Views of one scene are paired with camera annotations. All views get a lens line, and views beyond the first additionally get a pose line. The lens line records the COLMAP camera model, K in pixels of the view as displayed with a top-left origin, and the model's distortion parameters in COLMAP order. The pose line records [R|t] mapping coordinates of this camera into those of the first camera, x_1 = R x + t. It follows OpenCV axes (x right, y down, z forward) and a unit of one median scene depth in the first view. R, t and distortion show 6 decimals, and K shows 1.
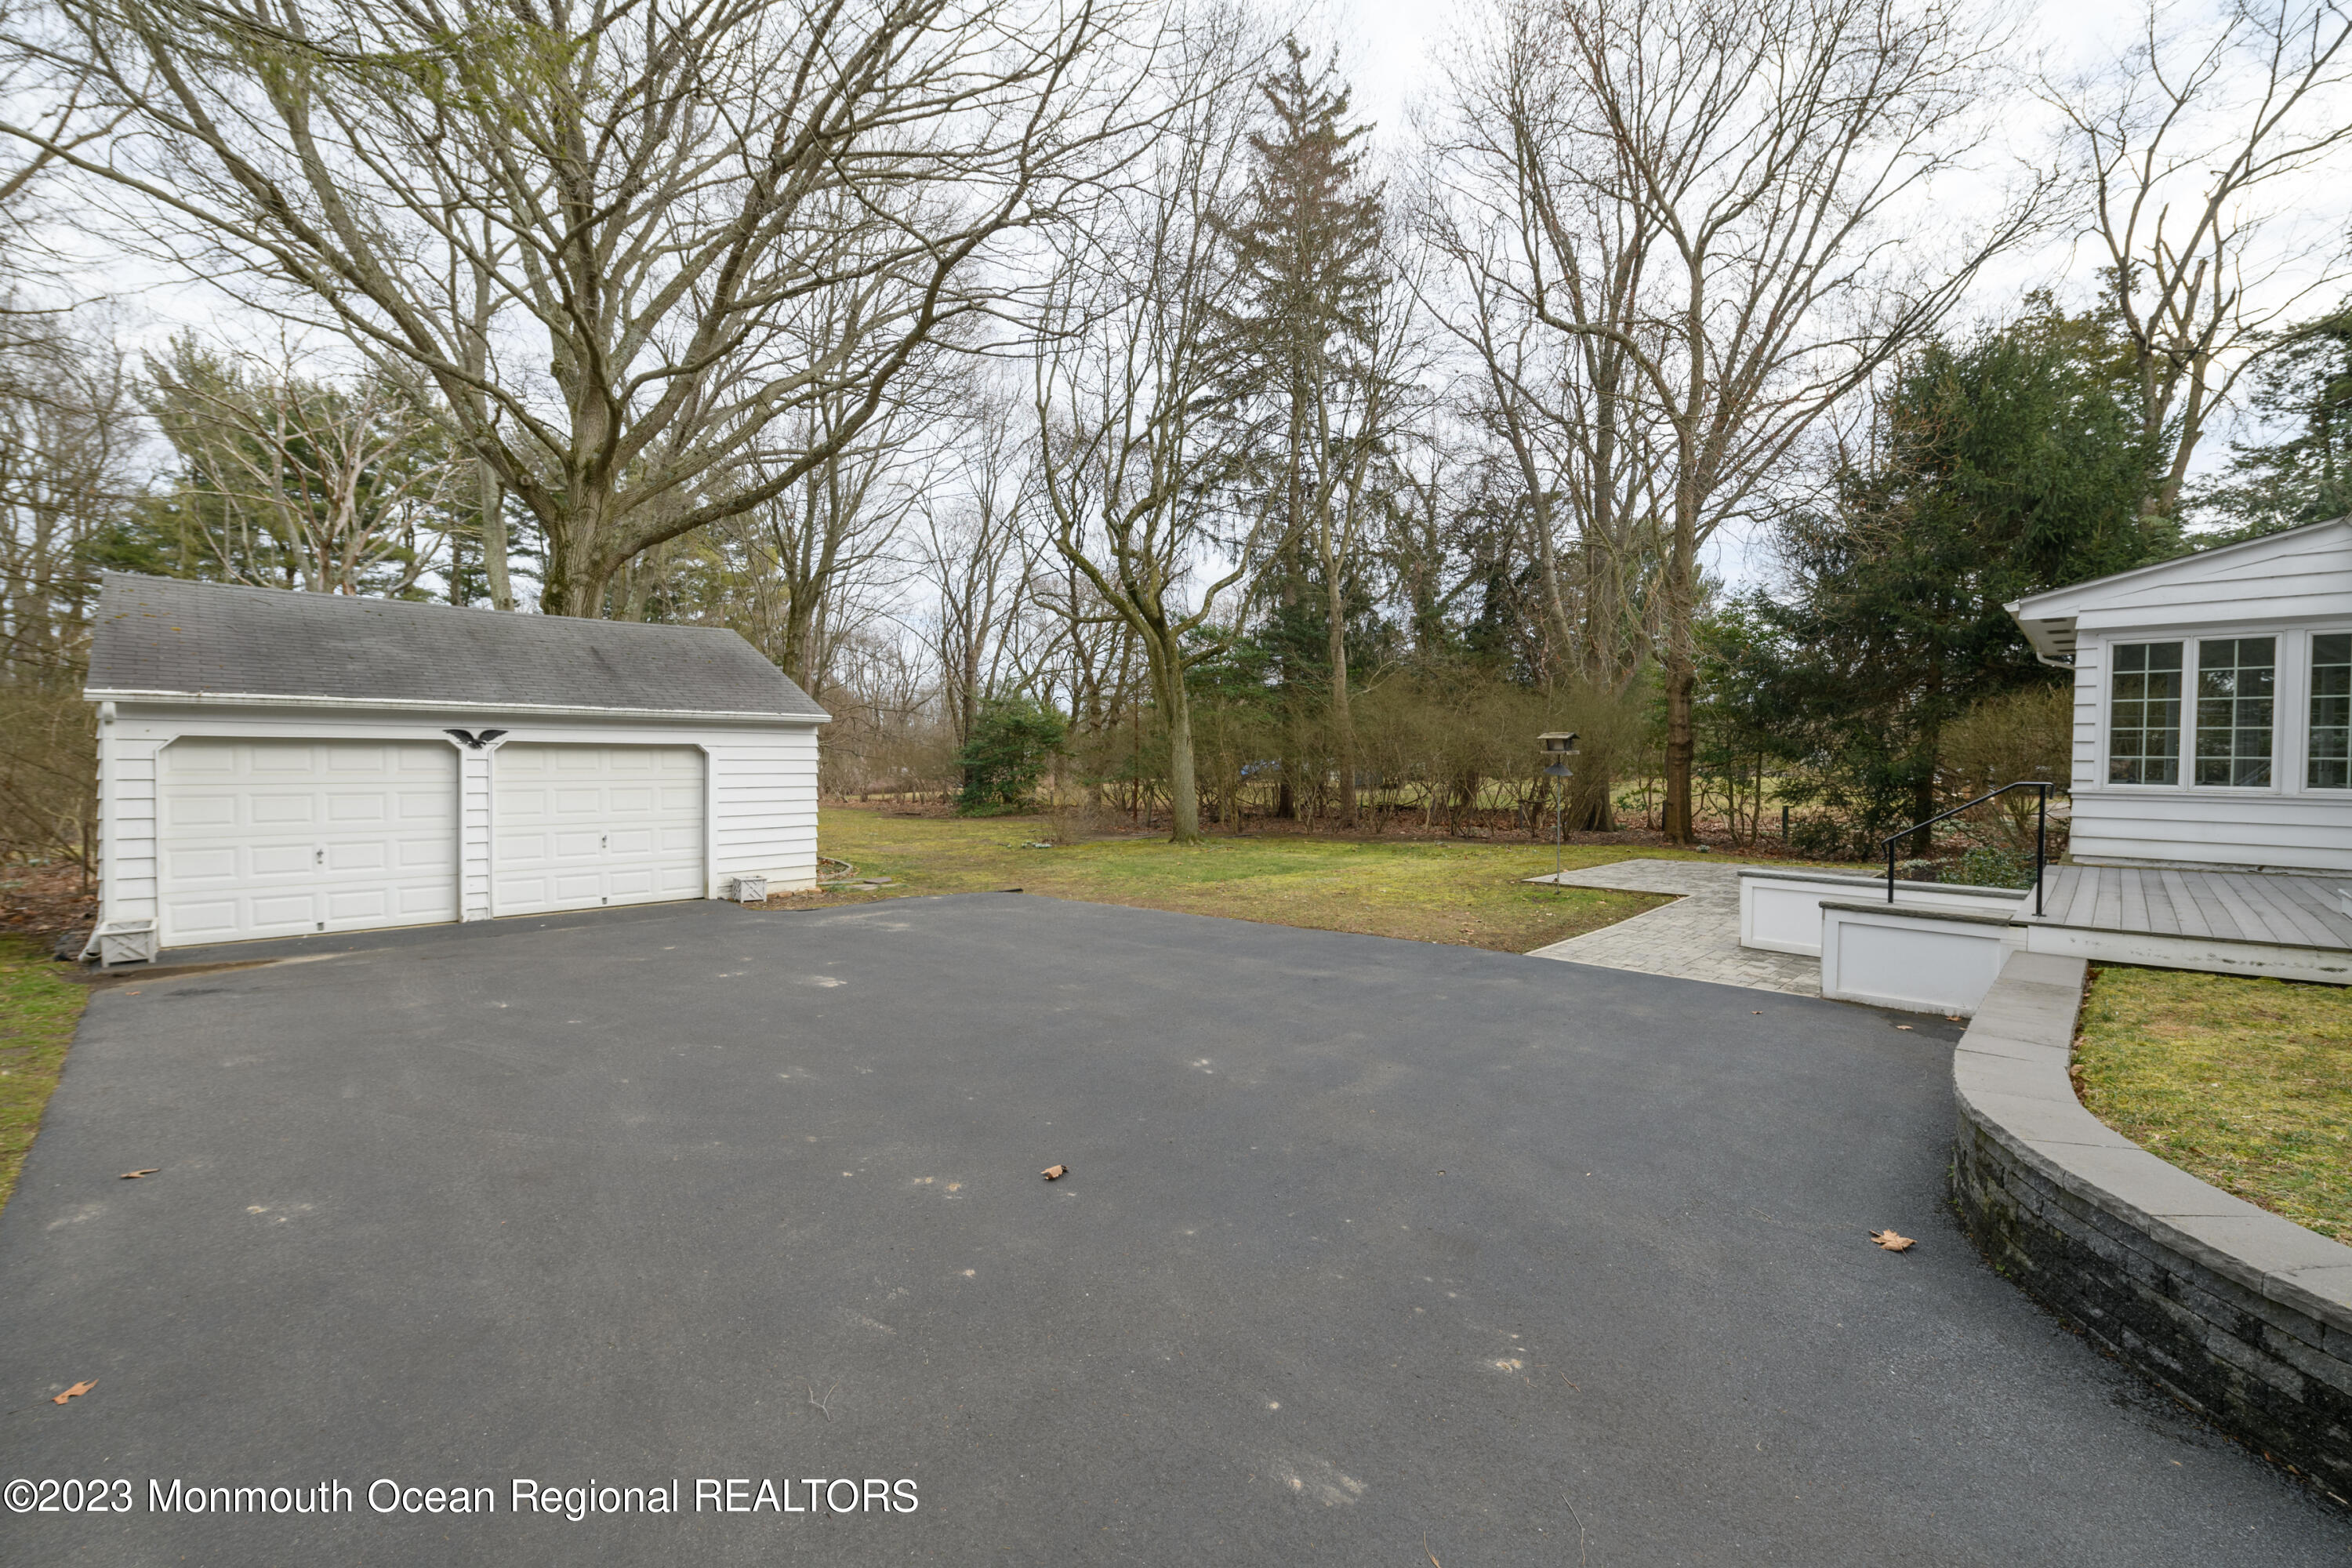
lens RADIAL K [[977.9, 0, 1188.6], [0, 977.9, 770.4], [0, 0, 1]] dist [0.000912, -0.000030]
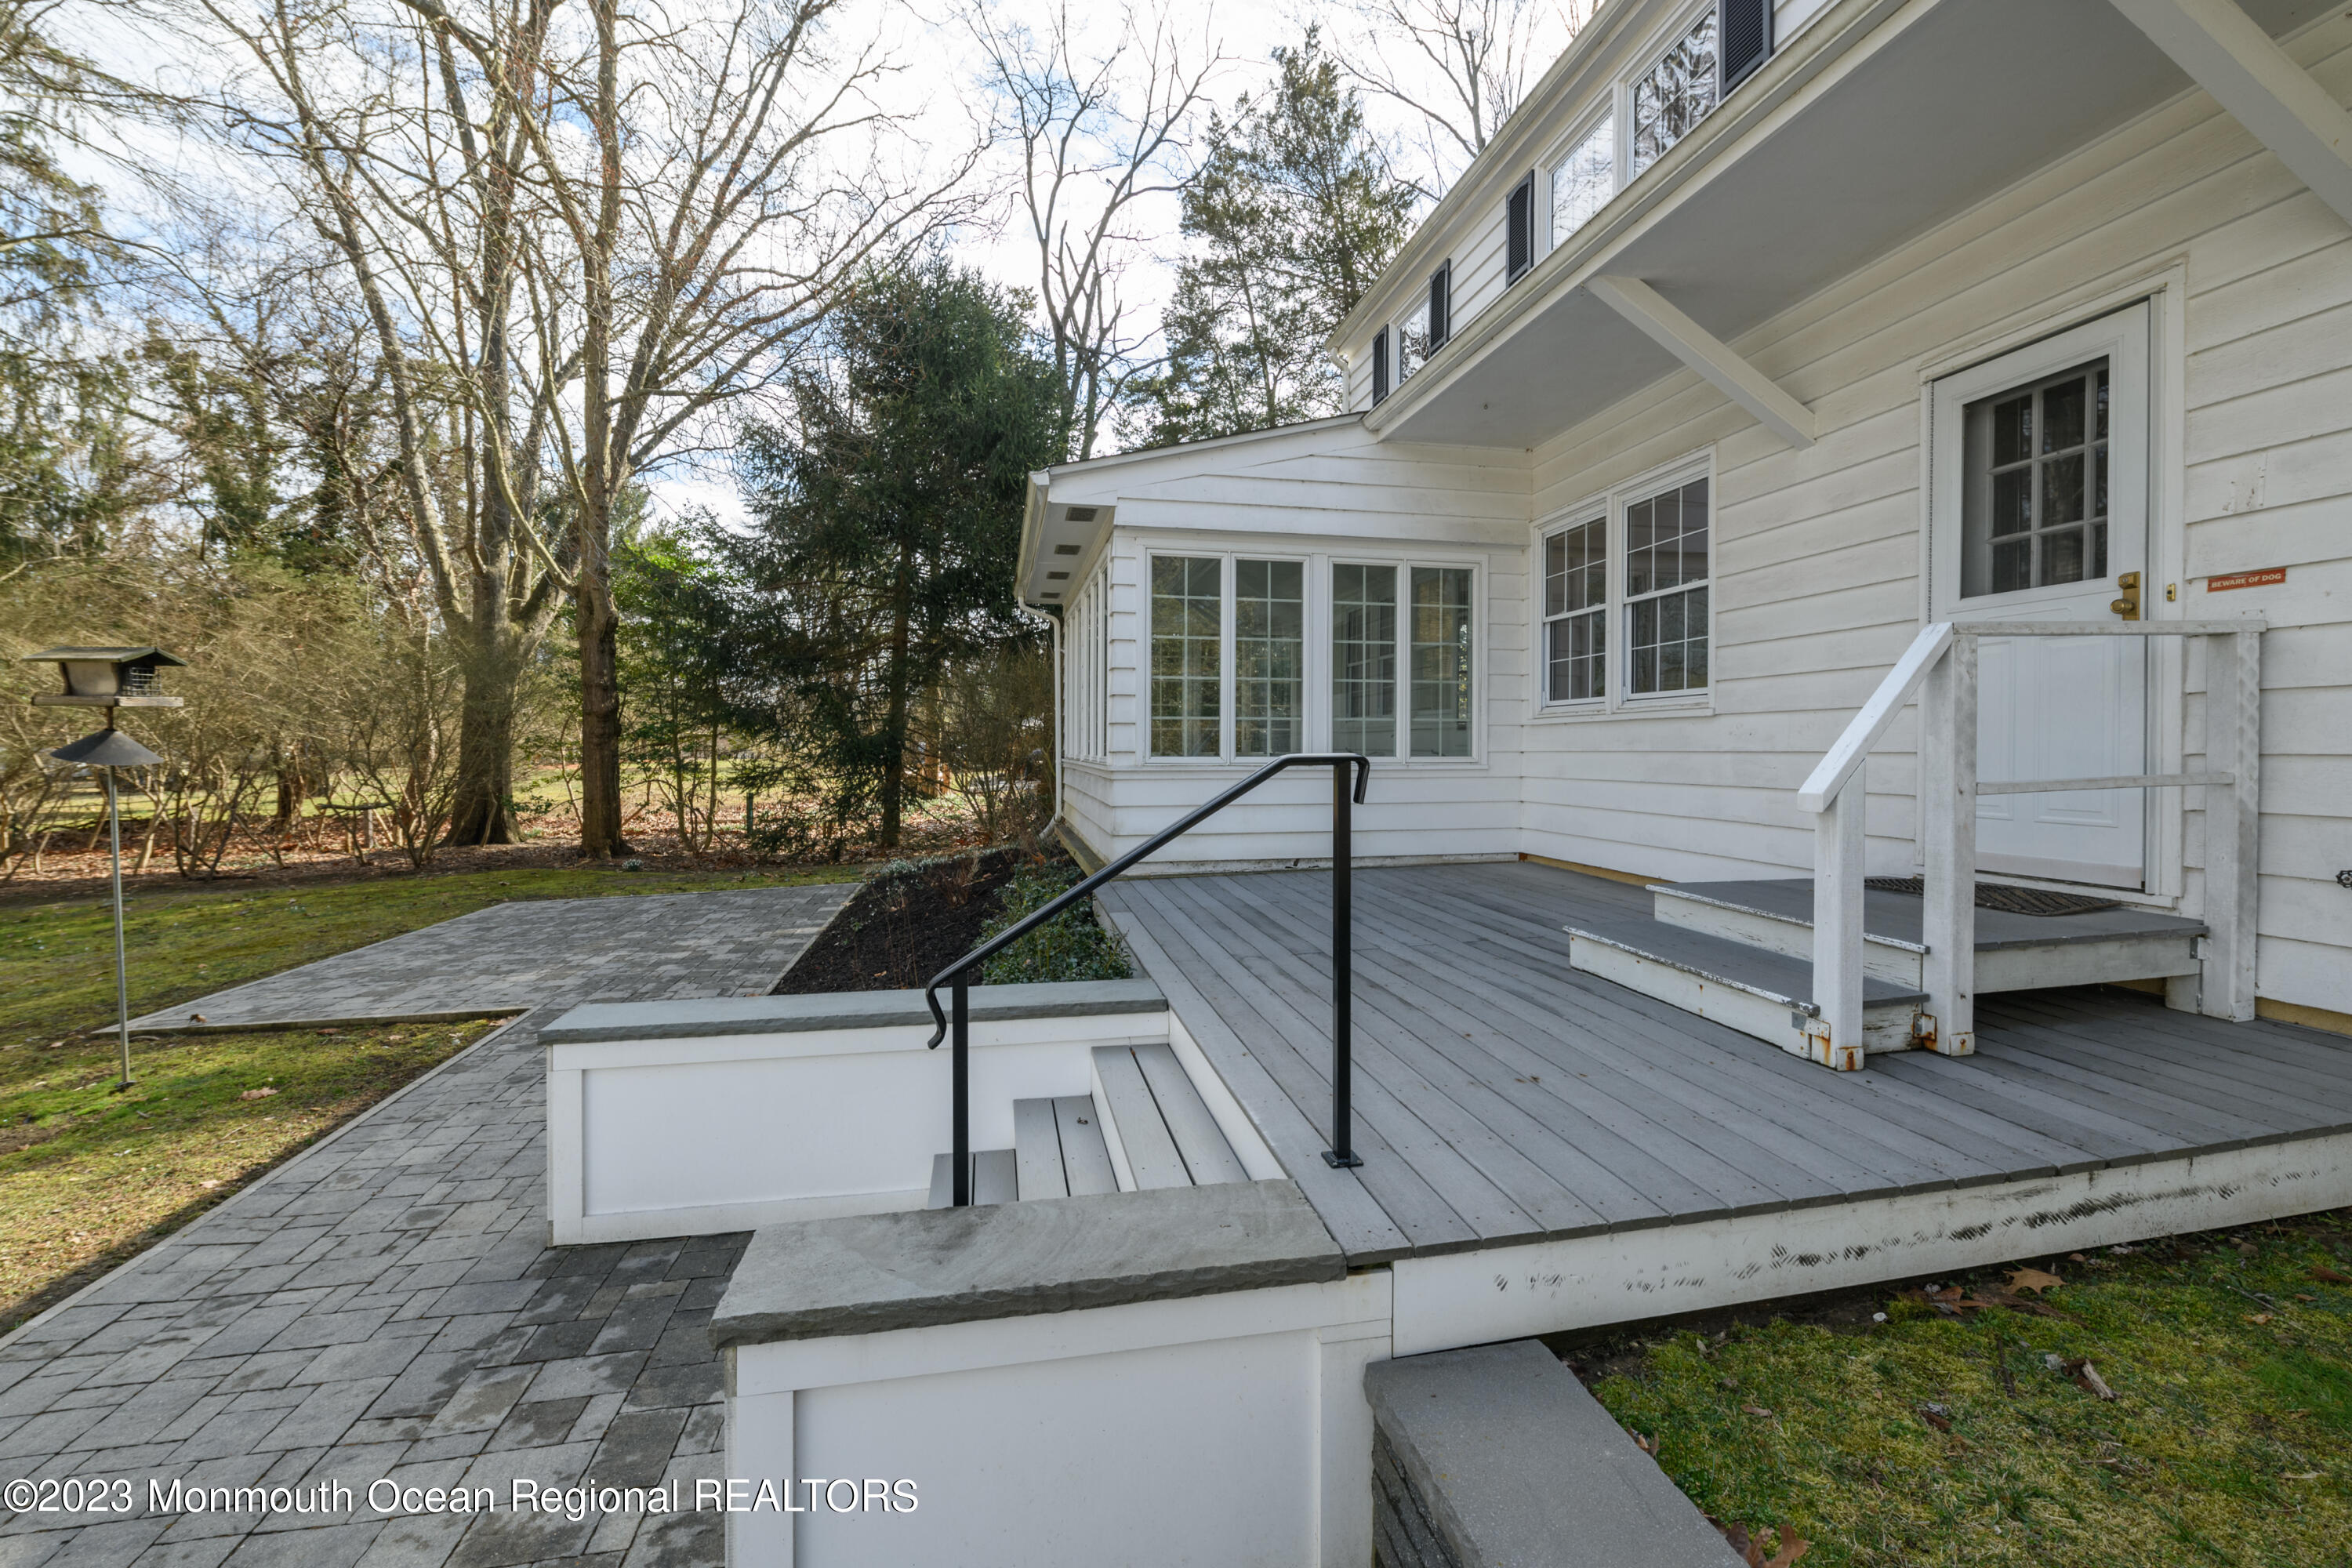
lens RADIAL K [[949.5, 0, 1190.6], [0, 949.5, 760.5], [0, 0, 1]] dist [-0.005252, -0.001288]
pose [[0.567503, -0.022580, 0.823062, 0.405621], [0.018082, 0.999725, 0.014959, 0.006691], [-0.823173, 0.006393, 0.567755, 0.594947]]
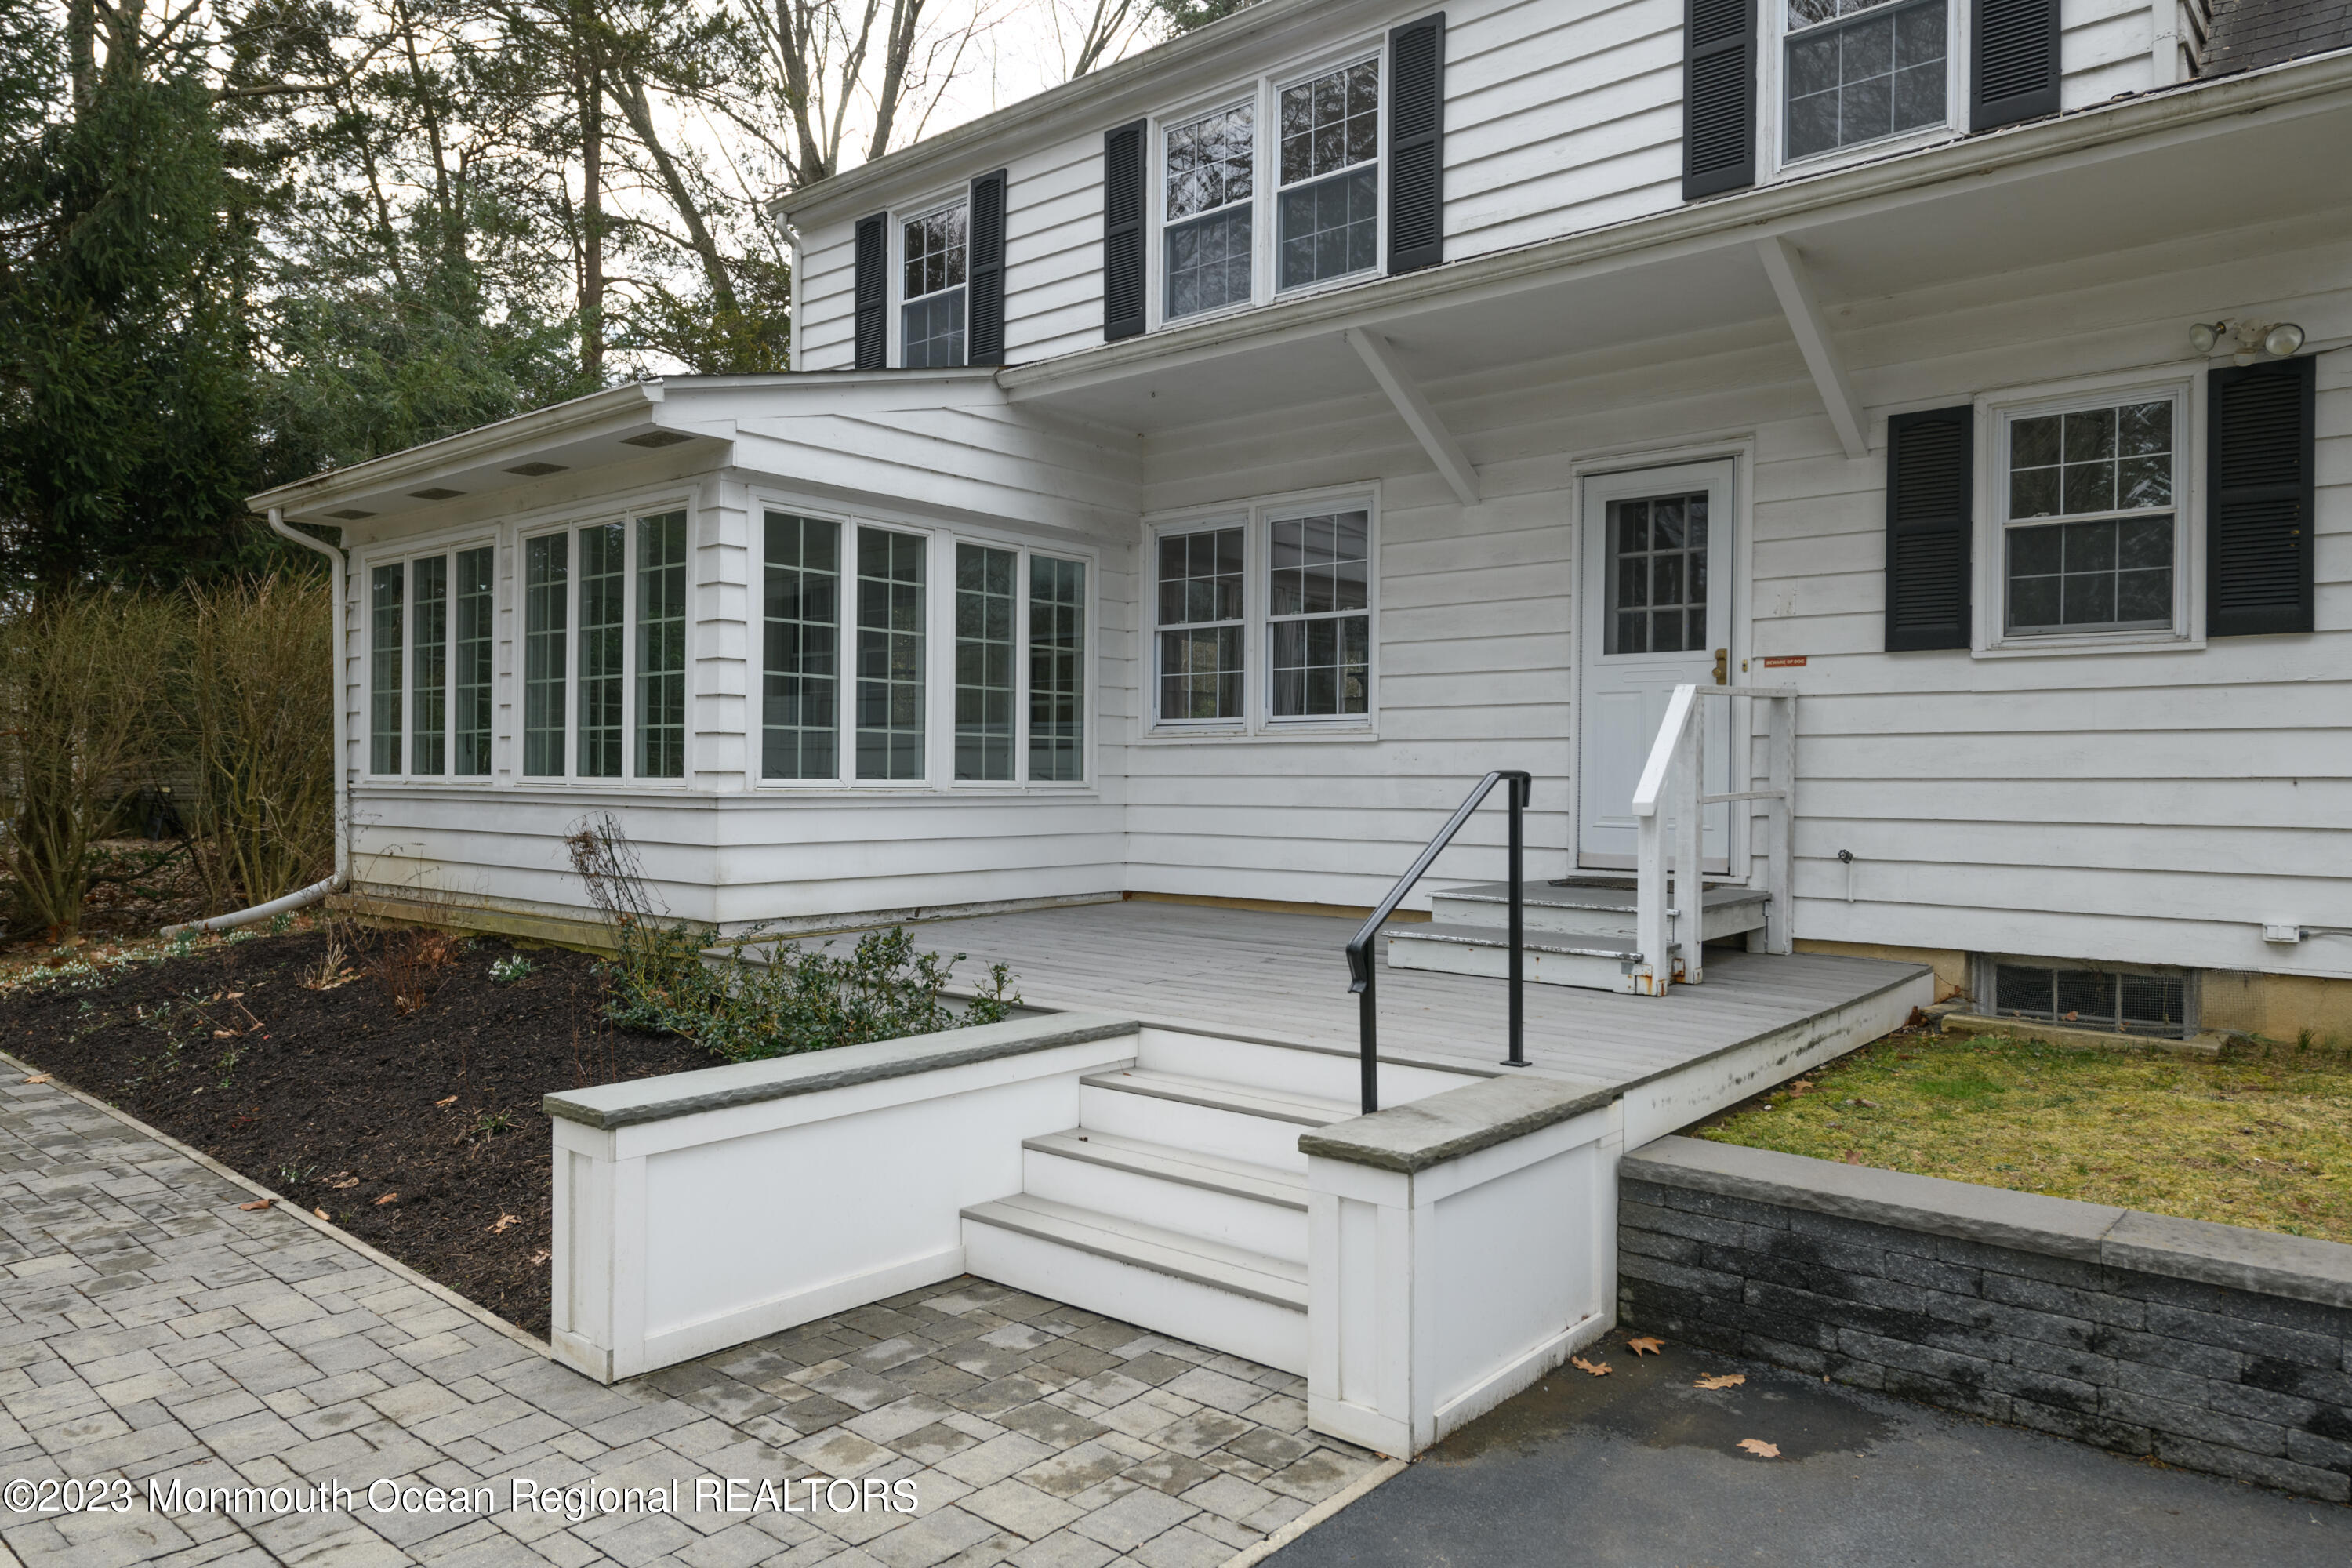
lens RADIAL K [[1532.5, 0, 1159.9], [0, 1532.5, 784.4], [0, 0, 1]] dist [0.021622, -0.004190]
pose [[-0.055955, -0.014594, 0.998327, 0.122723], [0.005078, 0.999876, 0.014902, 0.005748], [-0.998420, 0.005903, -0.055874, 0.830700]]
